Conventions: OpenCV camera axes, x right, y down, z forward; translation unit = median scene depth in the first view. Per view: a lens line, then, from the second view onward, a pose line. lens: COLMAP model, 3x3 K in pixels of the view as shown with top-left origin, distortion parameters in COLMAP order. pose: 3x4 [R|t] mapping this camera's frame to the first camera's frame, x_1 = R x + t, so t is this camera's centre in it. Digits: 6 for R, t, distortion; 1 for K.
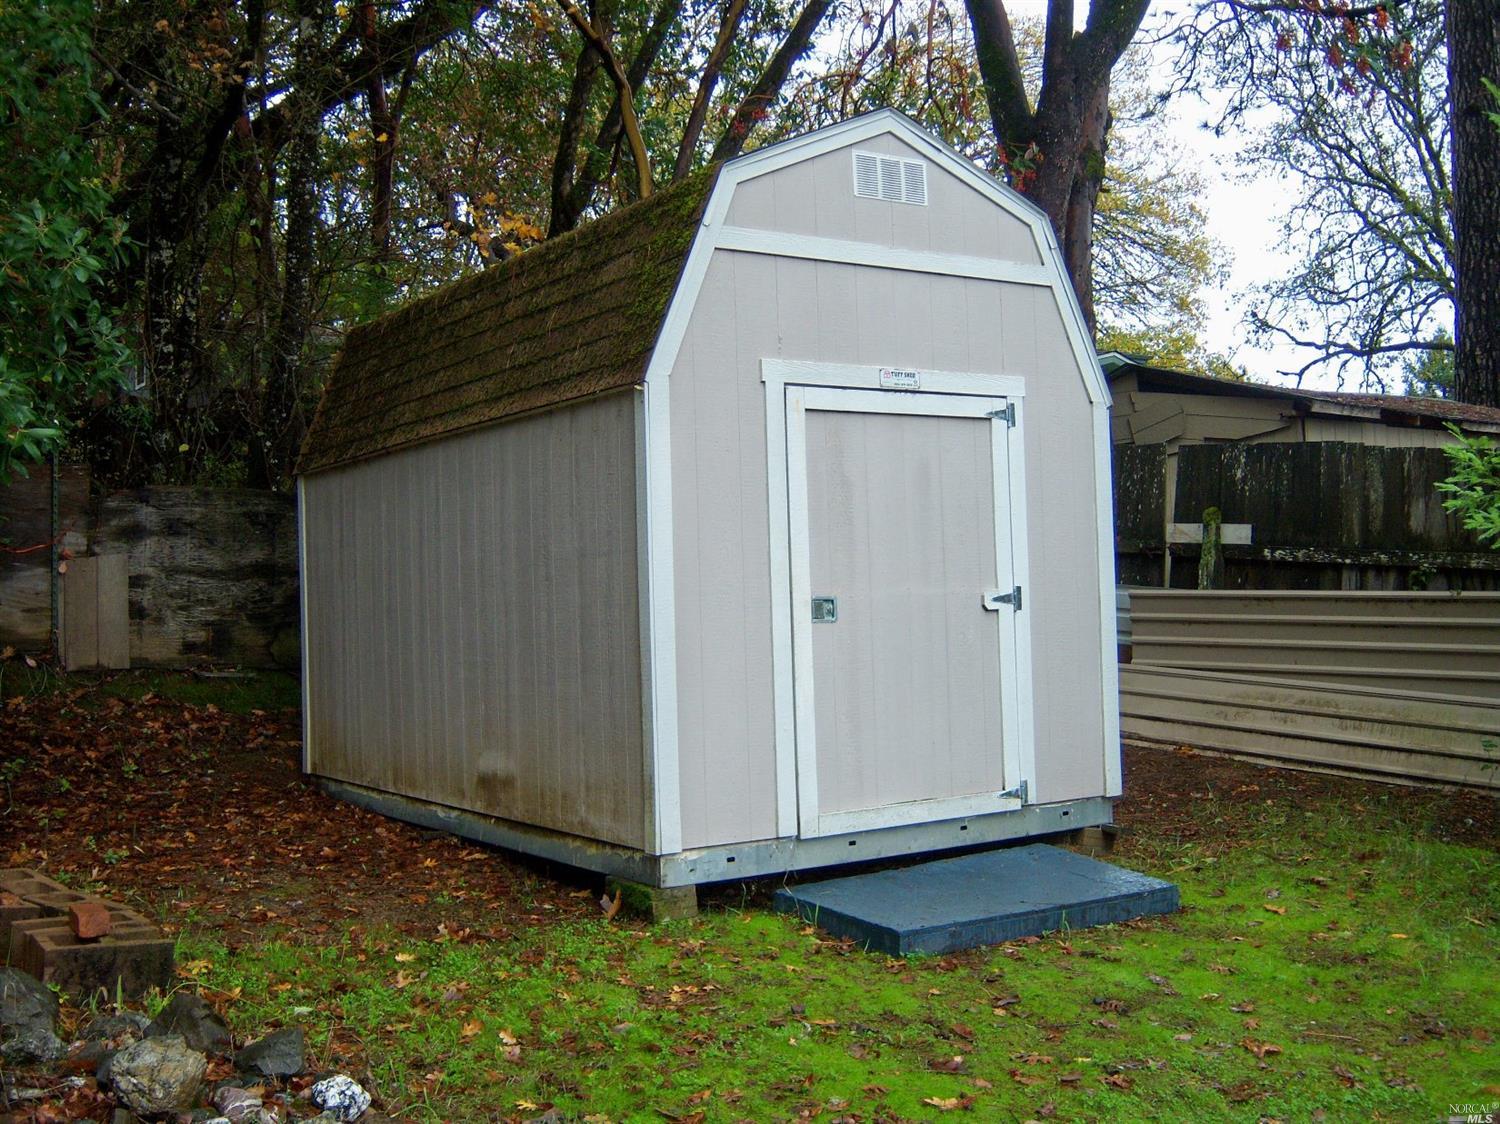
lens RADIAL K [[1608.8, 0, 747.7], [0, 1608.8, 561.5], [0, 0, 1]] dist [-0.078785, 0.000000]
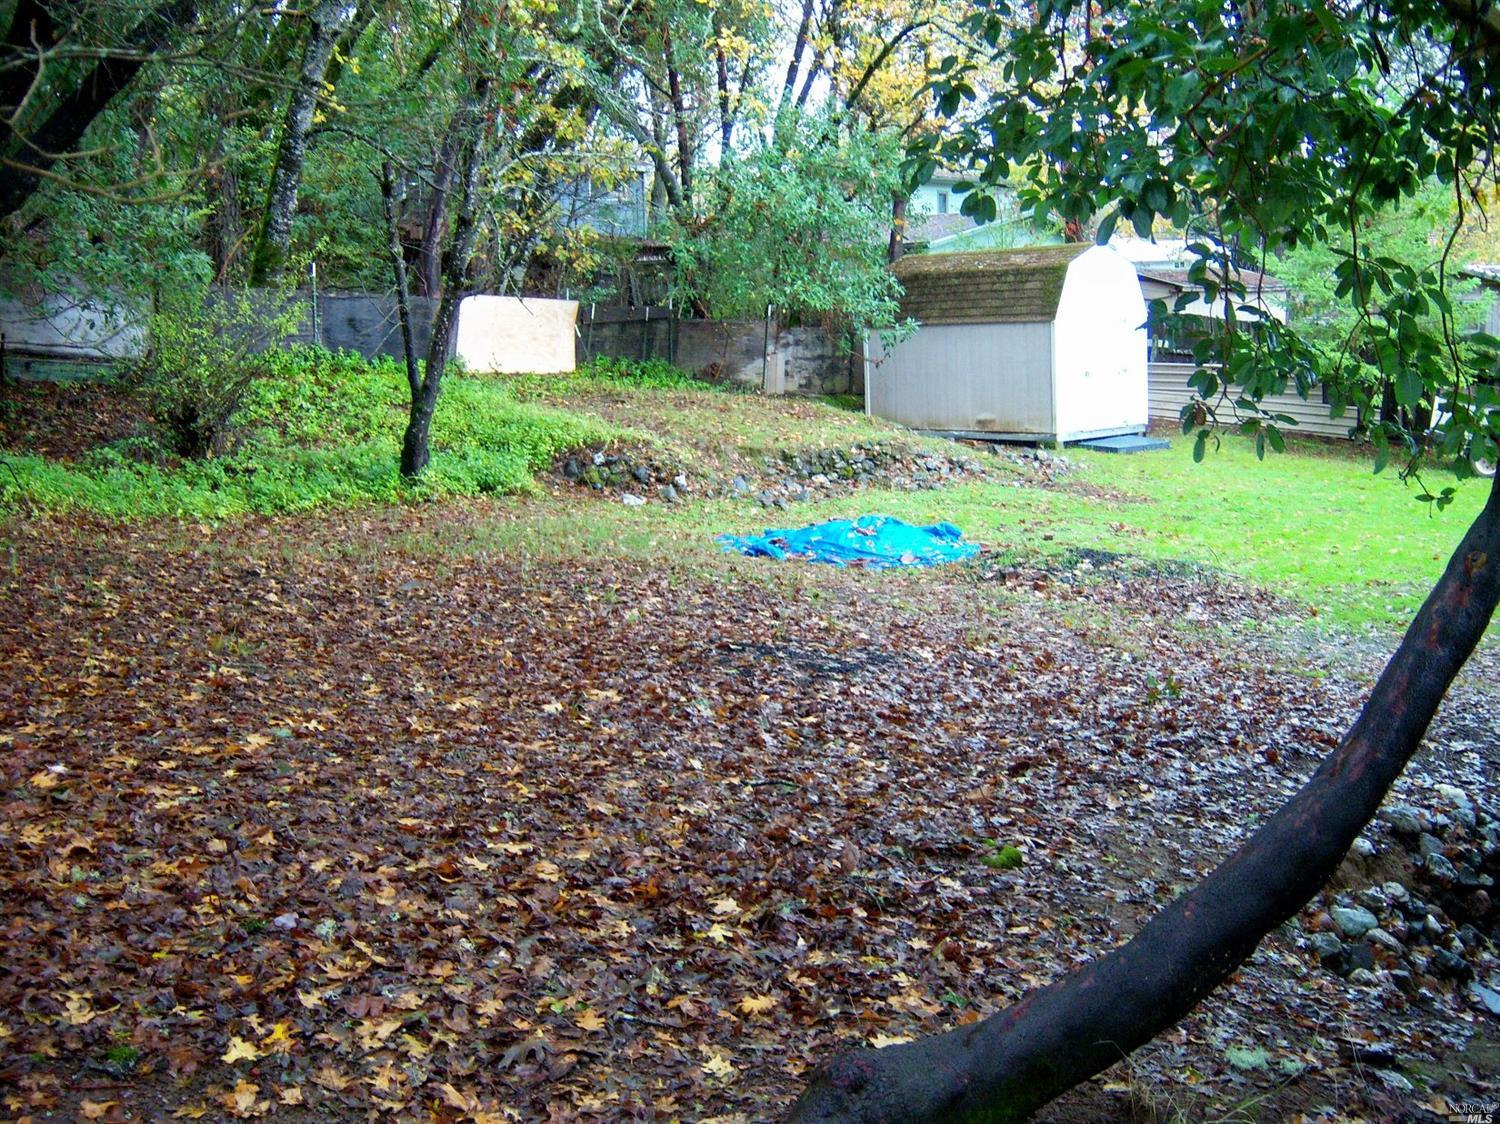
lens RADIAL K [[1608.8, 0, 751.3], [0, 1608.8, 563.5], [0, 0, 1]] dist [-0.078785, 0.000000]
pose [[0.987692, -0.033598, 0.152758, -1.317326], [0.007049, 0.985226, 0.171116, -0.182128], [-0.156251, -0.167933, 0.973337, -2.656289]]
